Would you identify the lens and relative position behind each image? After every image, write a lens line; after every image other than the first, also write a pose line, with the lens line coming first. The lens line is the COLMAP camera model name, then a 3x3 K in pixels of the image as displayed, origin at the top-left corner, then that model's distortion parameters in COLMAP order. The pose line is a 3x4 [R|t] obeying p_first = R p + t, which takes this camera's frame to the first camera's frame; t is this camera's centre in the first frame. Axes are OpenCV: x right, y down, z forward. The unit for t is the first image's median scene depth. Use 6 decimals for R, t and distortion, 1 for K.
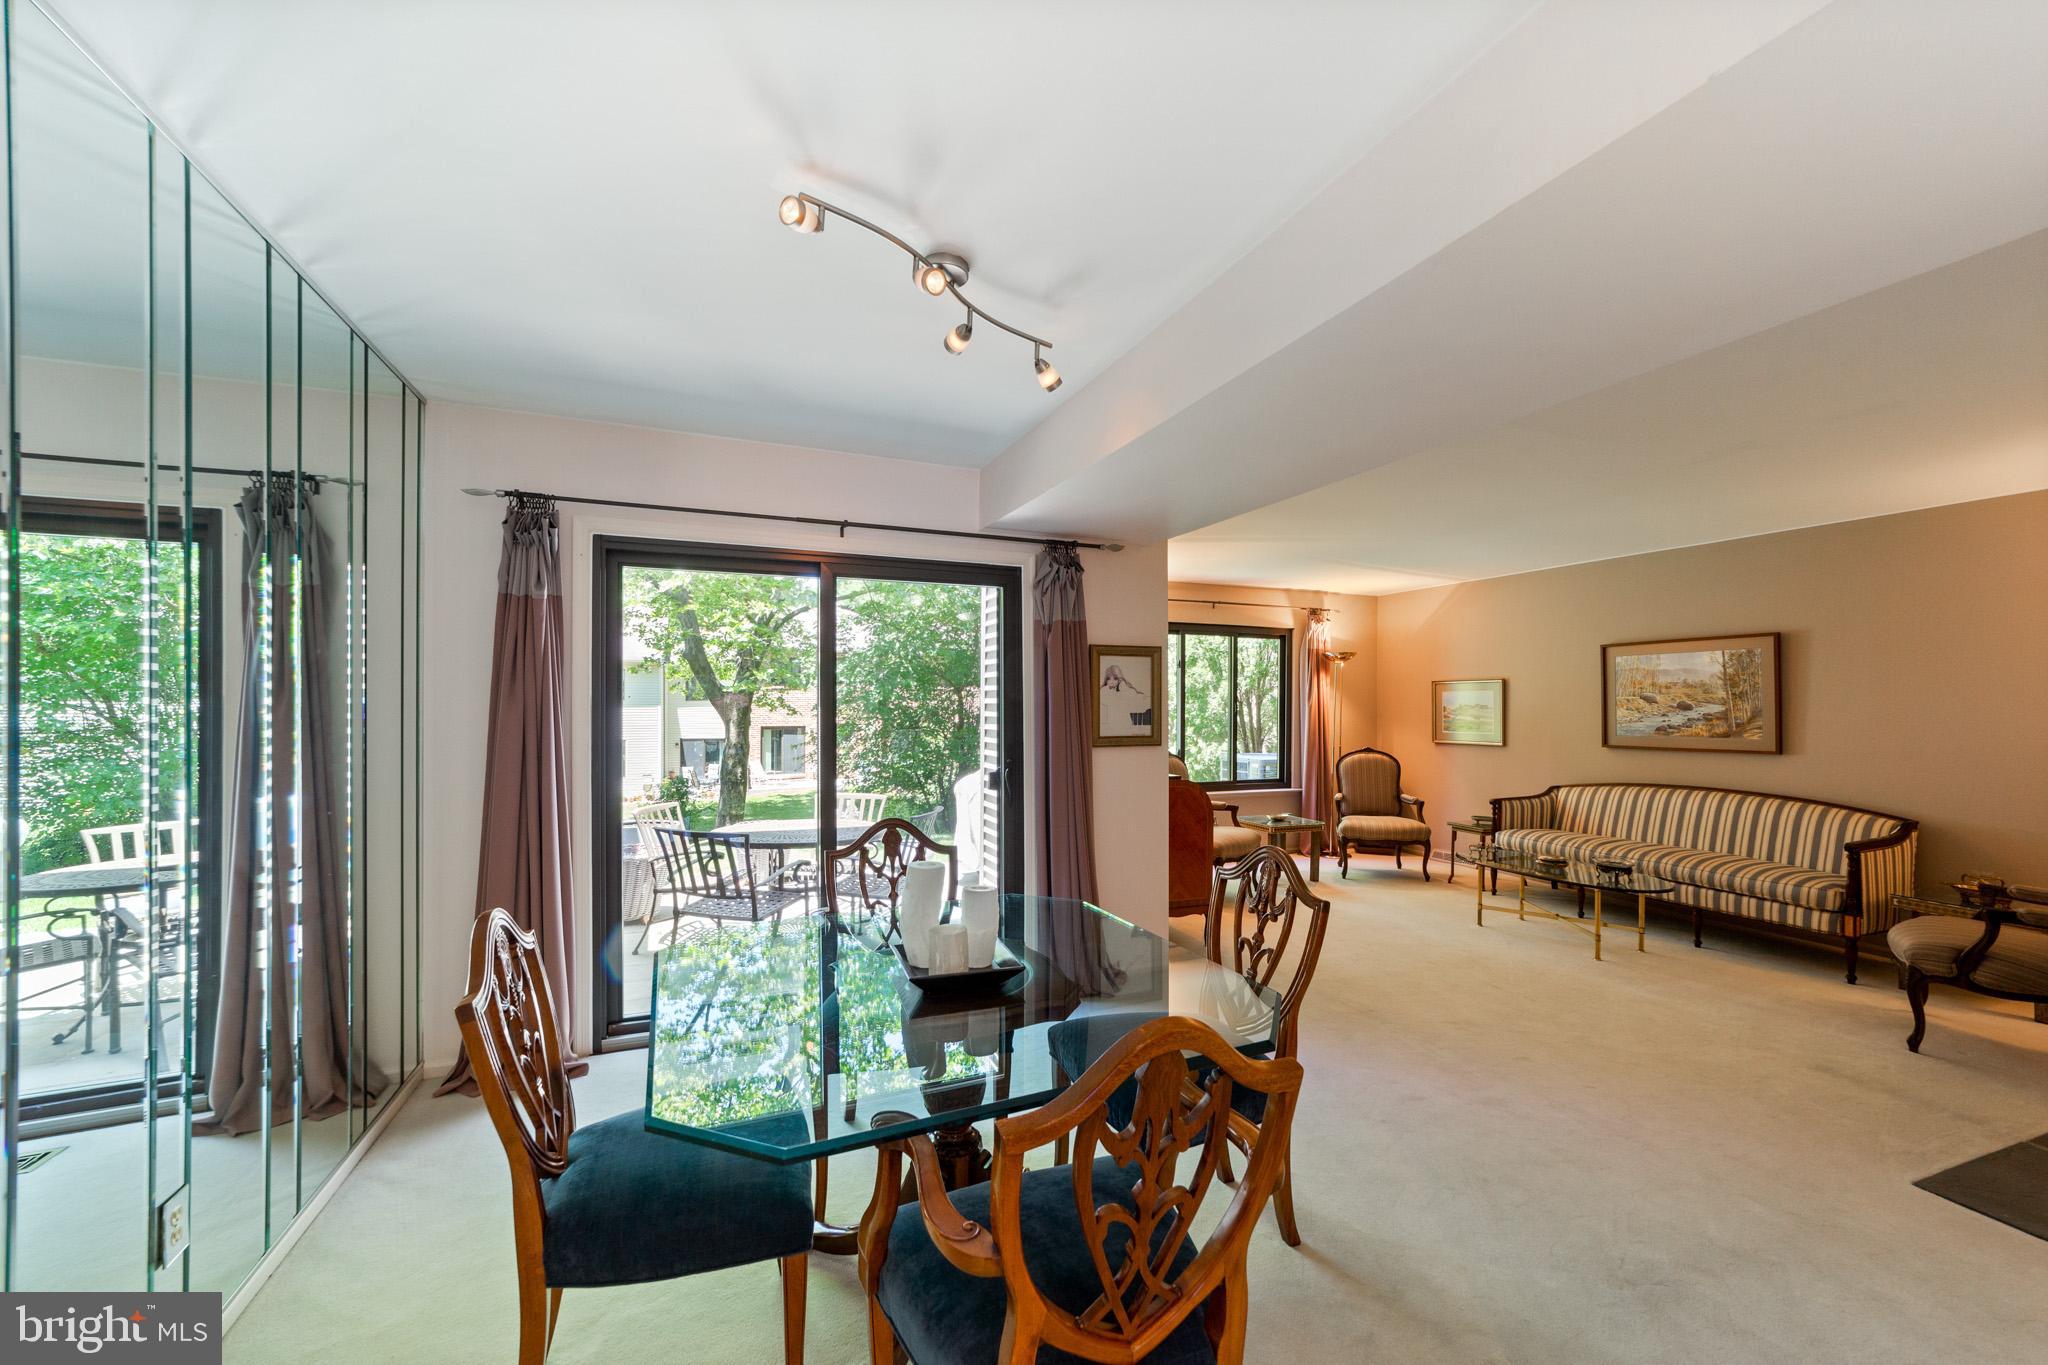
lens RADIAL K [[791.4, 0, 1033.2], [0, 791.4, 699.4], [0, 0, 1]] dist [-0.000095, 0.007558]
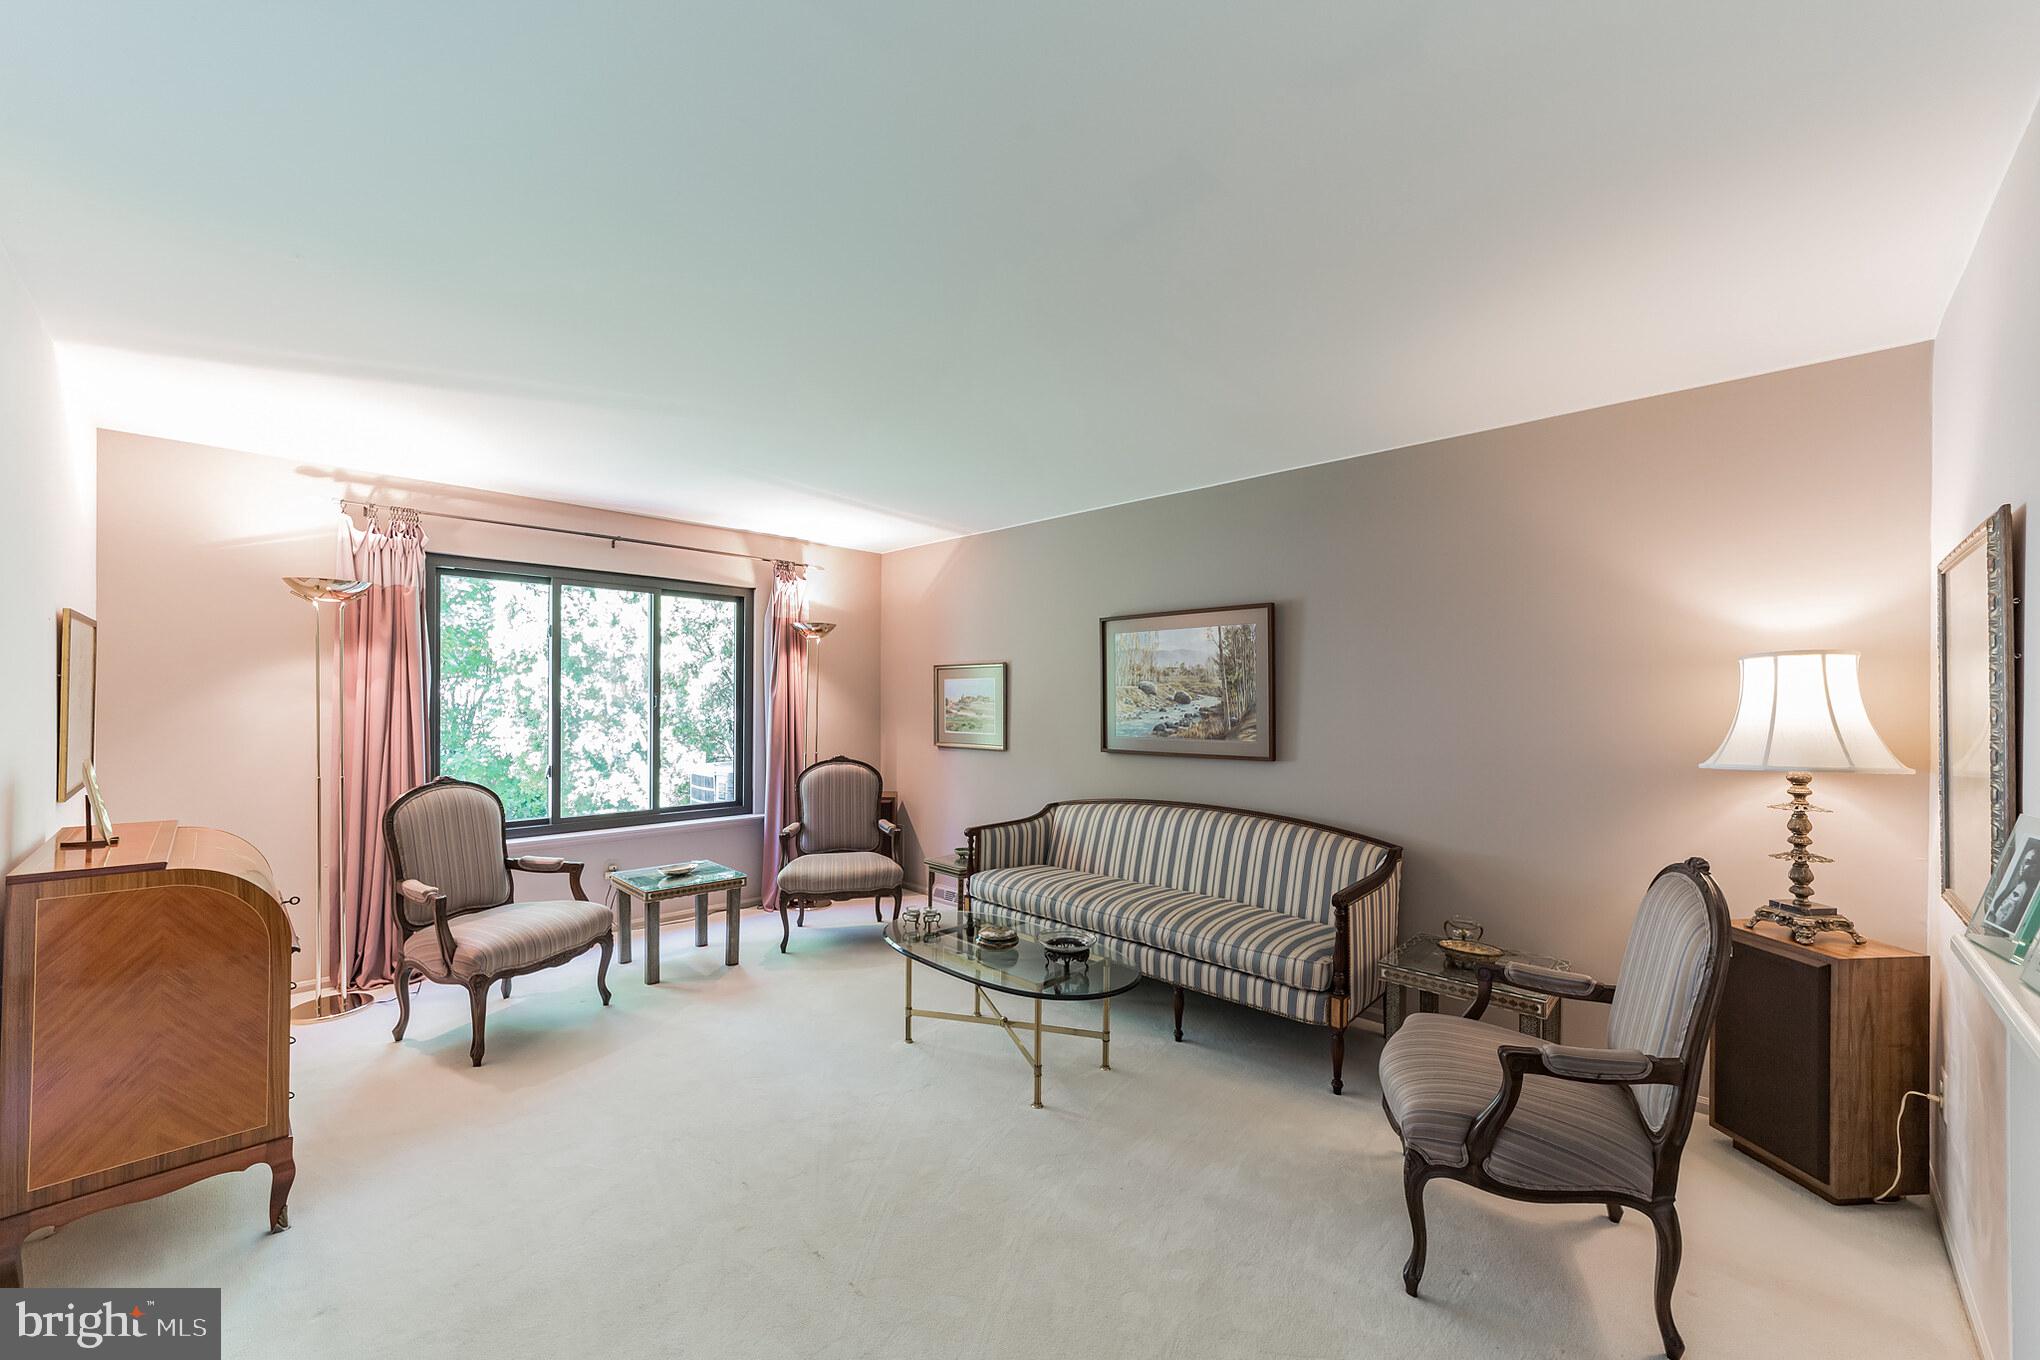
lens RADIAL K [[788.3, 0, 1029.1], [0, 788.3, 696.8], [0, 0, 1]] dist [-0.000095, 0.007558]
pose [[0.912809, 0.001416, 0.408384, 0.356764], [-0.004484, 0.999968, 0.006555, 0.002367], [-0.408362, -0.007815, 0.912787, 0.347676]]
